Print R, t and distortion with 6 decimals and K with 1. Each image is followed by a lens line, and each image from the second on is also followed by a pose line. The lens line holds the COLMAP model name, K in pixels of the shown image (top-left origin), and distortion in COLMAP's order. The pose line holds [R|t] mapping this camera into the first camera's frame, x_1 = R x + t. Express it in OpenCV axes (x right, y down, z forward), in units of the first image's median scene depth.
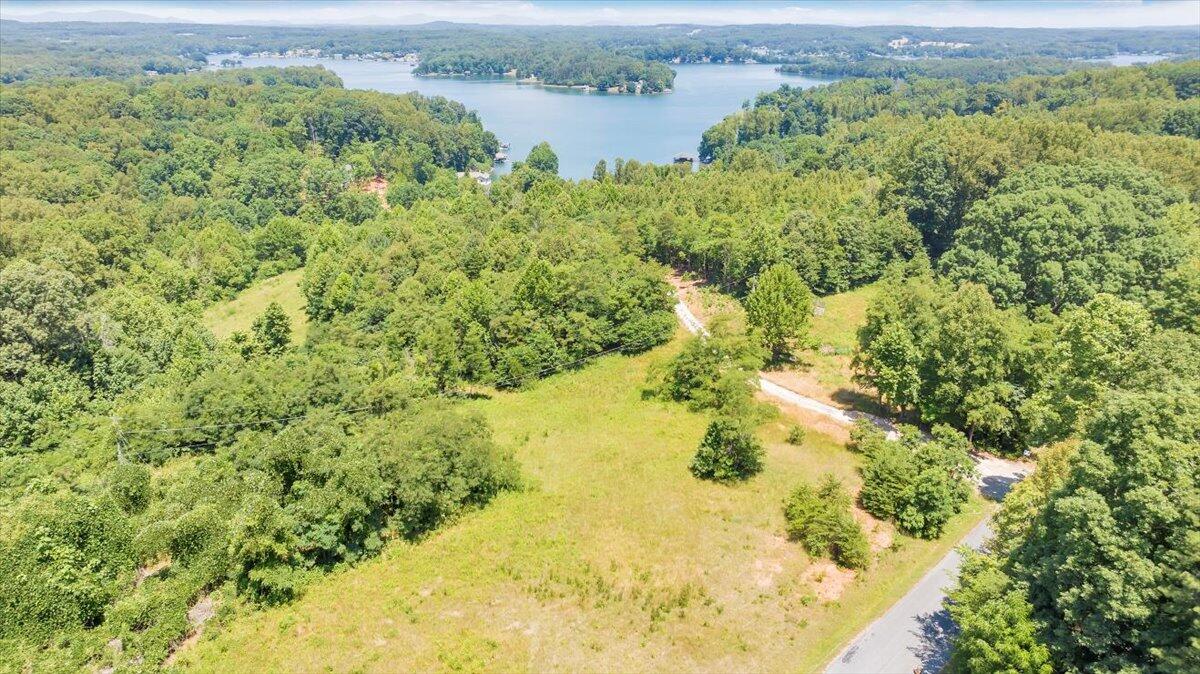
lens RADIAL K [[854.0, 0, 600.0], [0, 854.0, 337.0], [0, 0, 1]] dist [-0.032799, 0.025085]
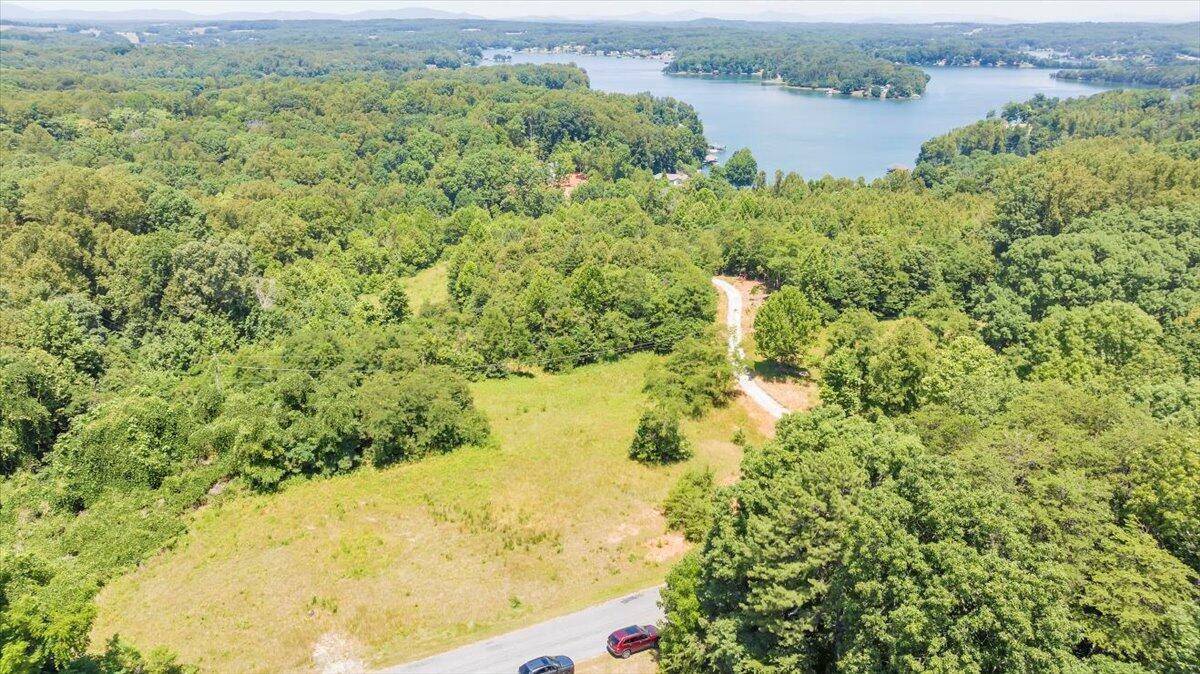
lens RADIAL K [[854.0, 0, 600.0], [0, 854.0, 337.0], [0, 0, 1]] dist [-0.032799, 0.025085]
pose [[0.956520, 0.101638, -0.273384, 0.216871], [-0.100574, 0.994768, 0.017942, -0.011295], [0.273777, 0.010334, 0.961738, -0.089529]]
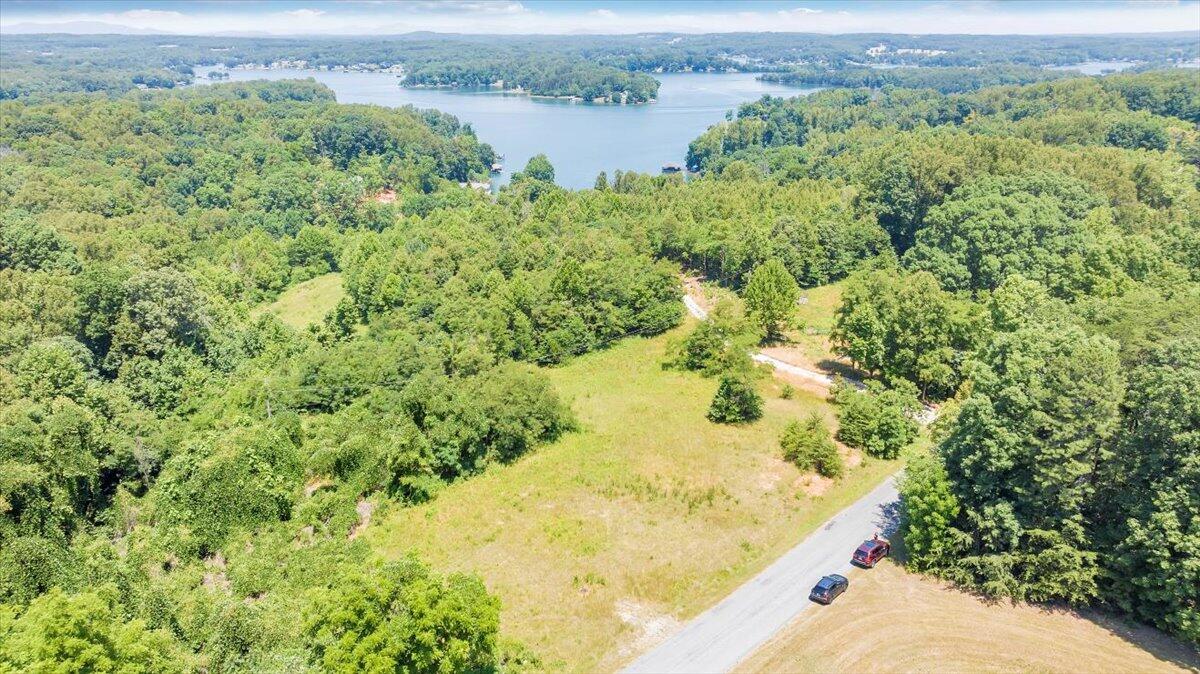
lens RADIAL K [[854.0, 0, 600.0], [0, 854.0, 337.0], [0, 0, 1]] dist [-0.032799, 0.025085]
pose [[0.999755, -0.011926, 0.018632, -0.045136], [0.012088, 0.999890, -0.008608, 0.025111], [-0.018528, 0.008831, 0.999789, -0.166808]]
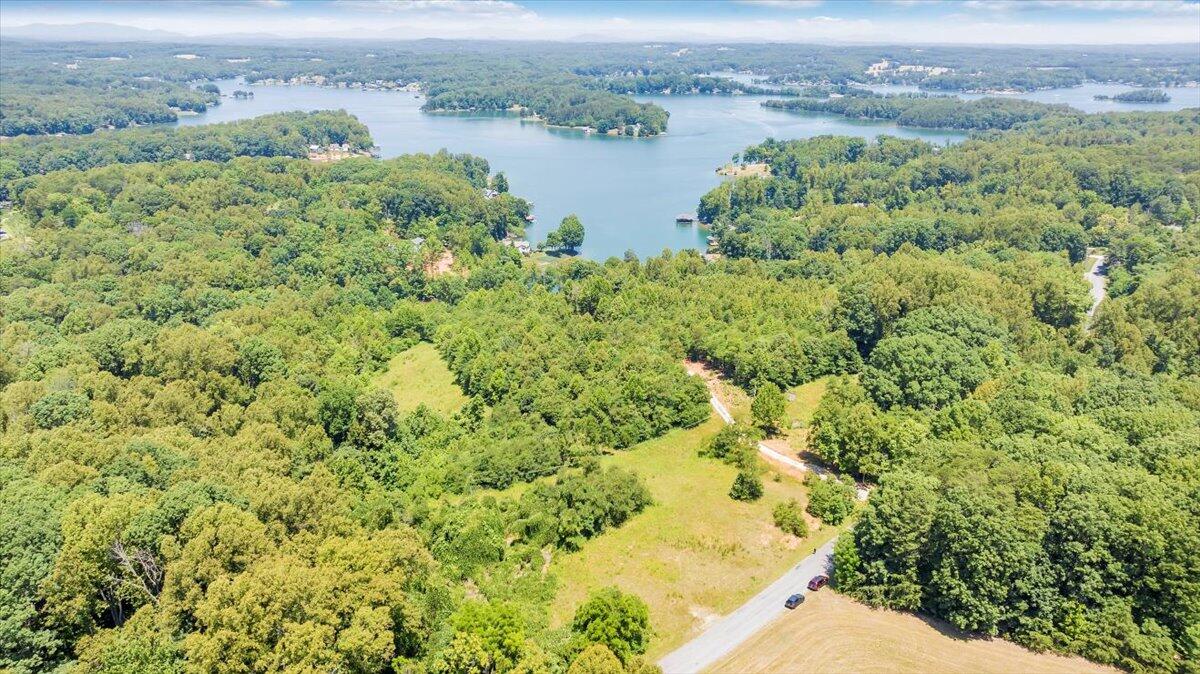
lens RADIAL K [[851.6, 0, 600.5], [0, 851.6, 341.5], [0, 0, 1]] dist [-0.021241, 0.001072]
pose [[0.999860, -0.002333, 0.016561, -0.144115], [0.002442, 0.999975, -0.006562, -0.124097], [-0.016546, 0.006601, 0.999841, -0.648939]]
